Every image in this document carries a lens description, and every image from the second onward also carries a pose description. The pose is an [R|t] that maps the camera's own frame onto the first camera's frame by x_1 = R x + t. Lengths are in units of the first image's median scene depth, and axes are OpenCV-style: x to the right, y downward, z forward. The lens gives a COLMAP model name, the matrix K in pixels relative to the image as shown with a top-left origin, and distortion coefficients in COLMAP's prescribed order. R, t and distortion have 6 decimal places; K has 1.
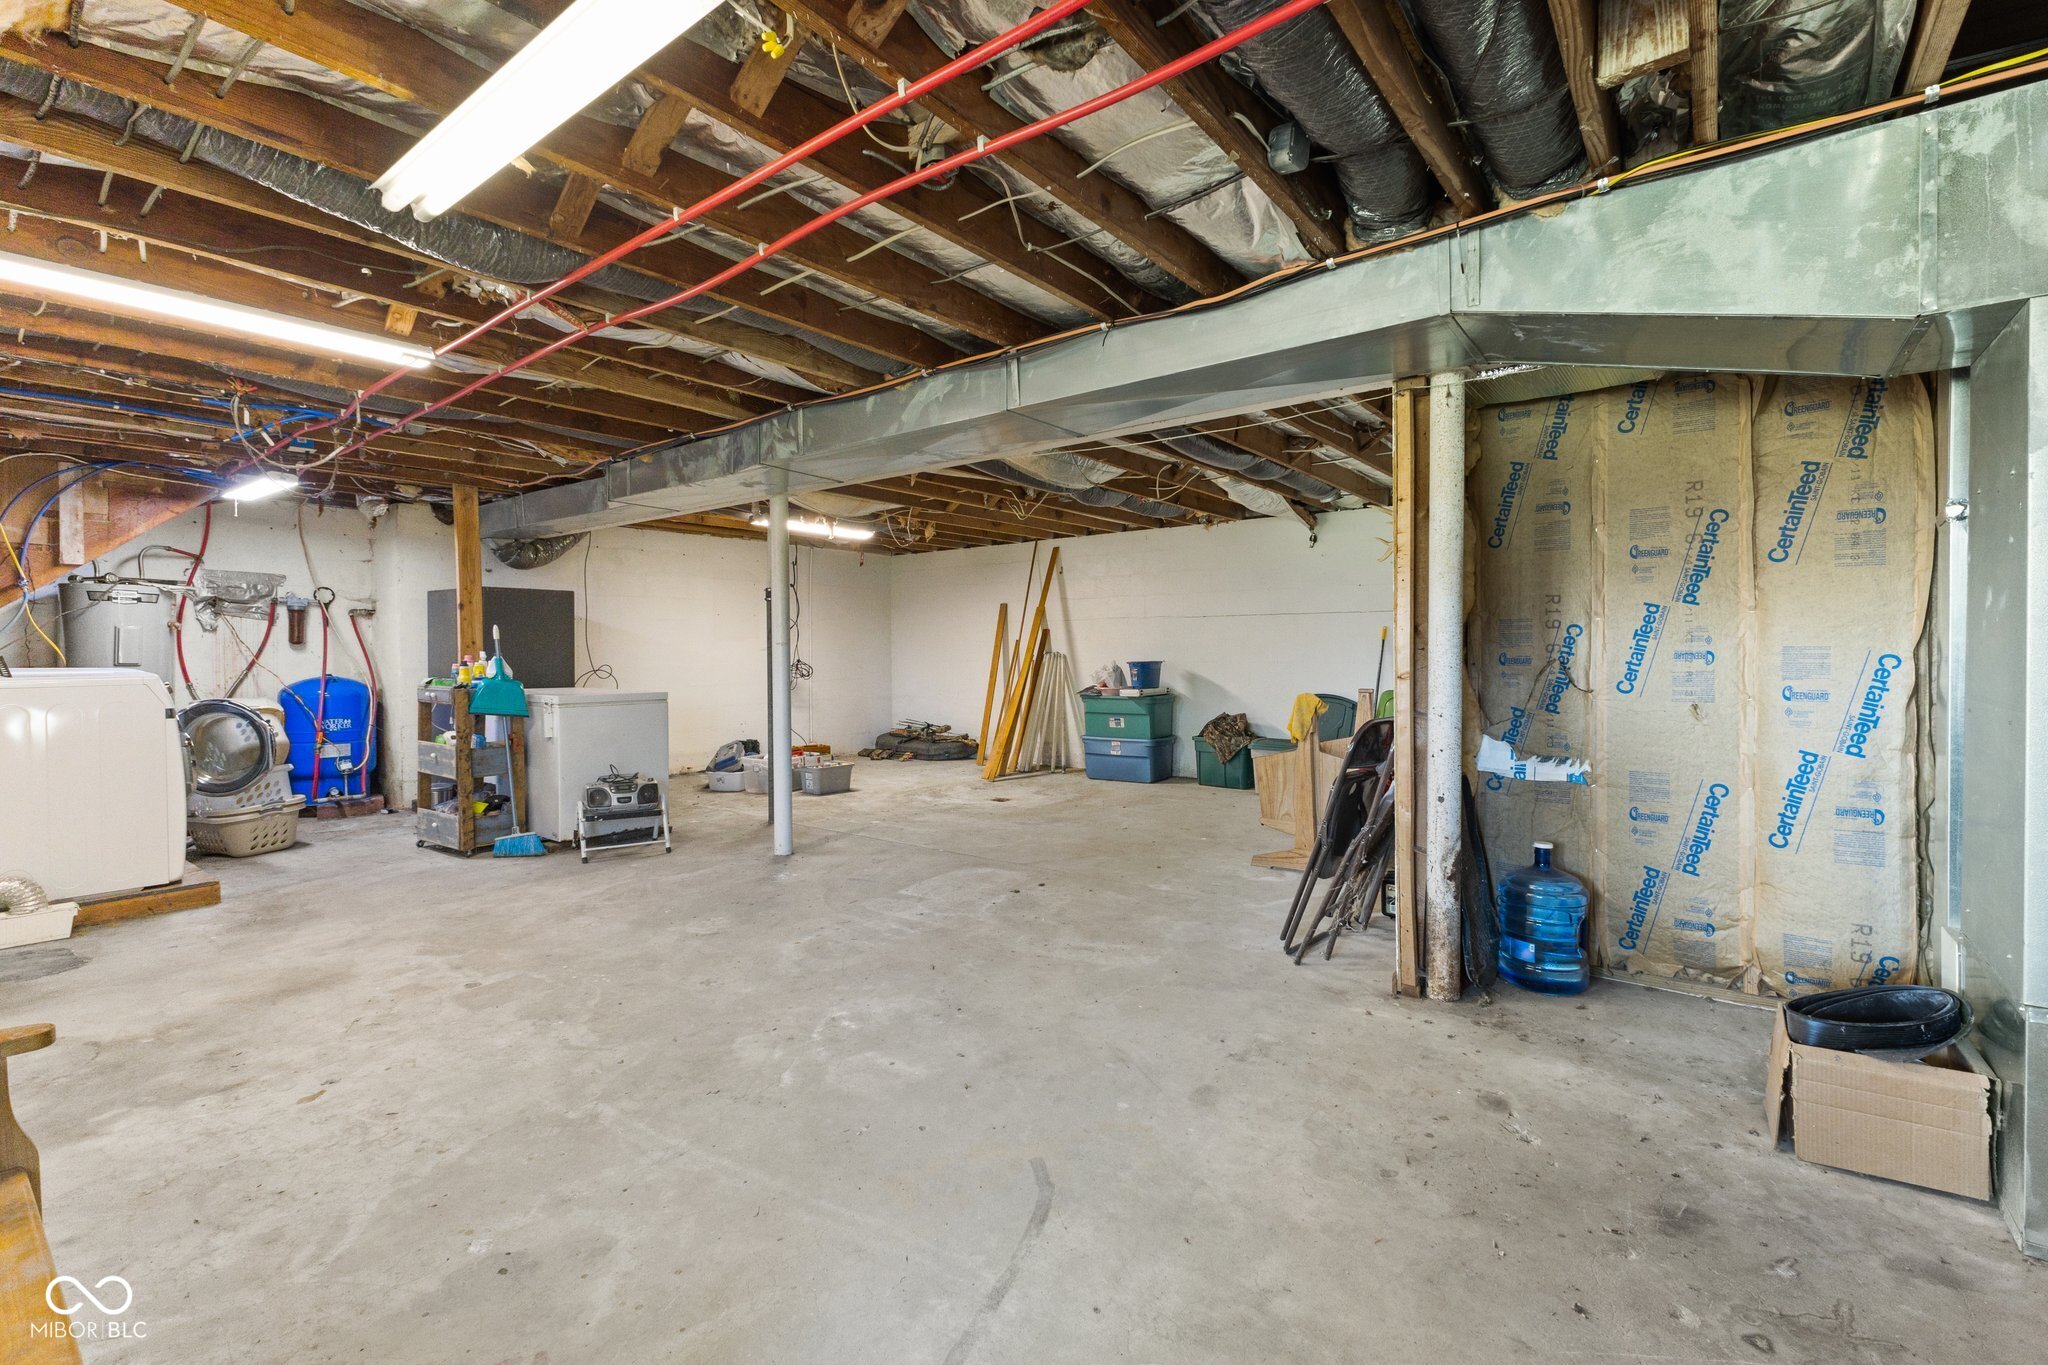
lens RADIAL K [[896.4, 0, 1024.0], [0, 896.4, 682.5], [0, 0, 1]] dist [0.000256, -0.001039]
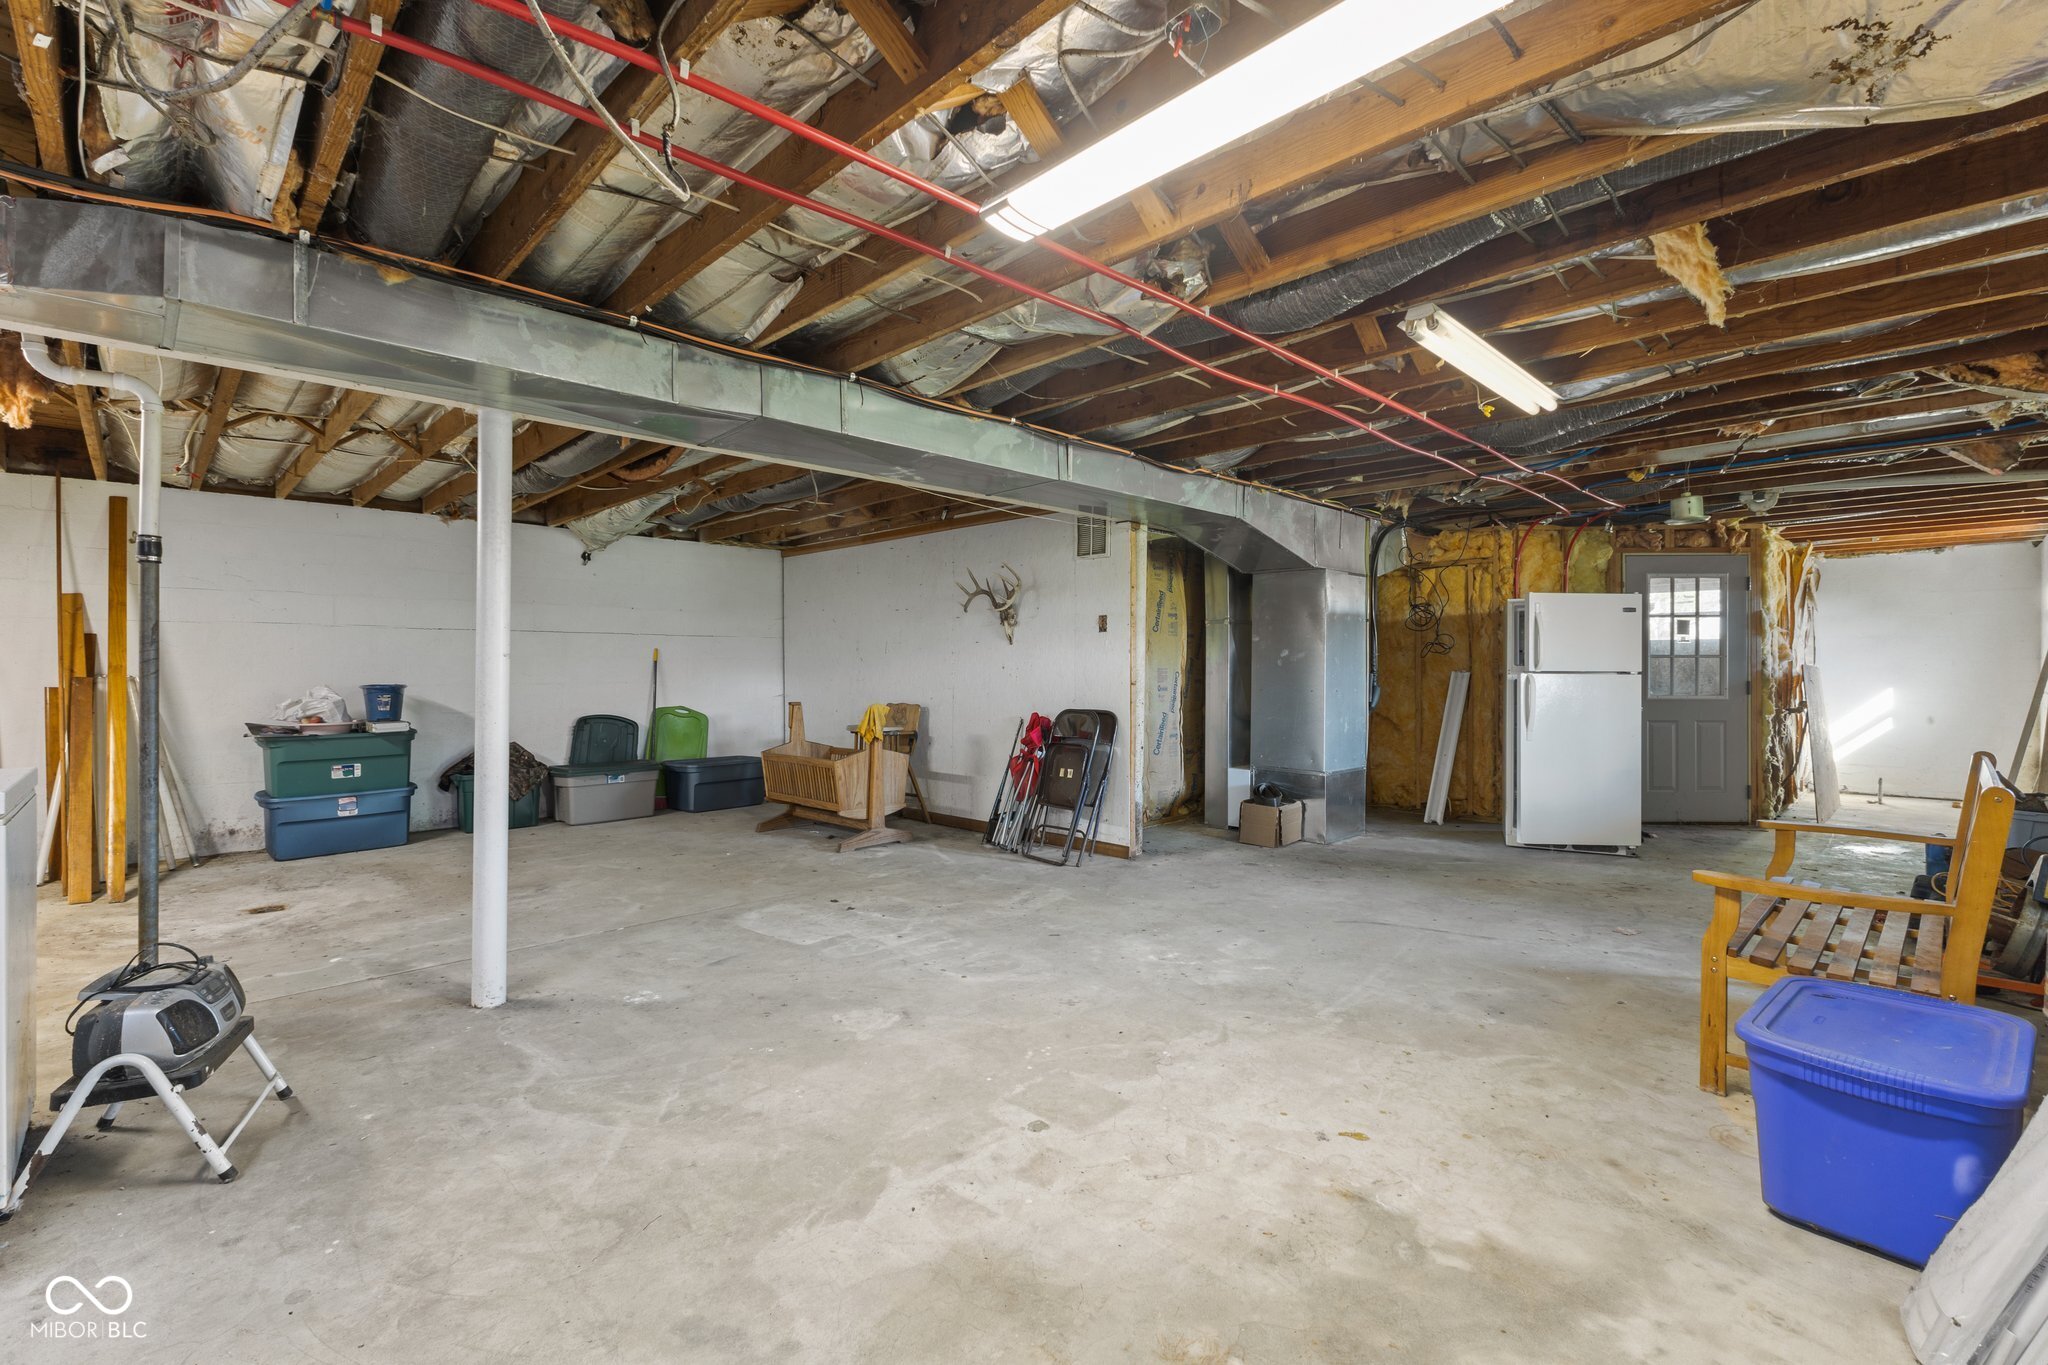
lens RADIAL K [[896.4, 0, 1024.0], [0, 896.4, 682.5], [0, 0, 1]] dist [0.000256, -0.001039]
pose [[0.140754, -0.012165, 0.989970, -1.337596], [0.036892, 0.999295, 0.007035, -0.028401], [-0.989357, 0.035532, 0.141104, 0.898323]]
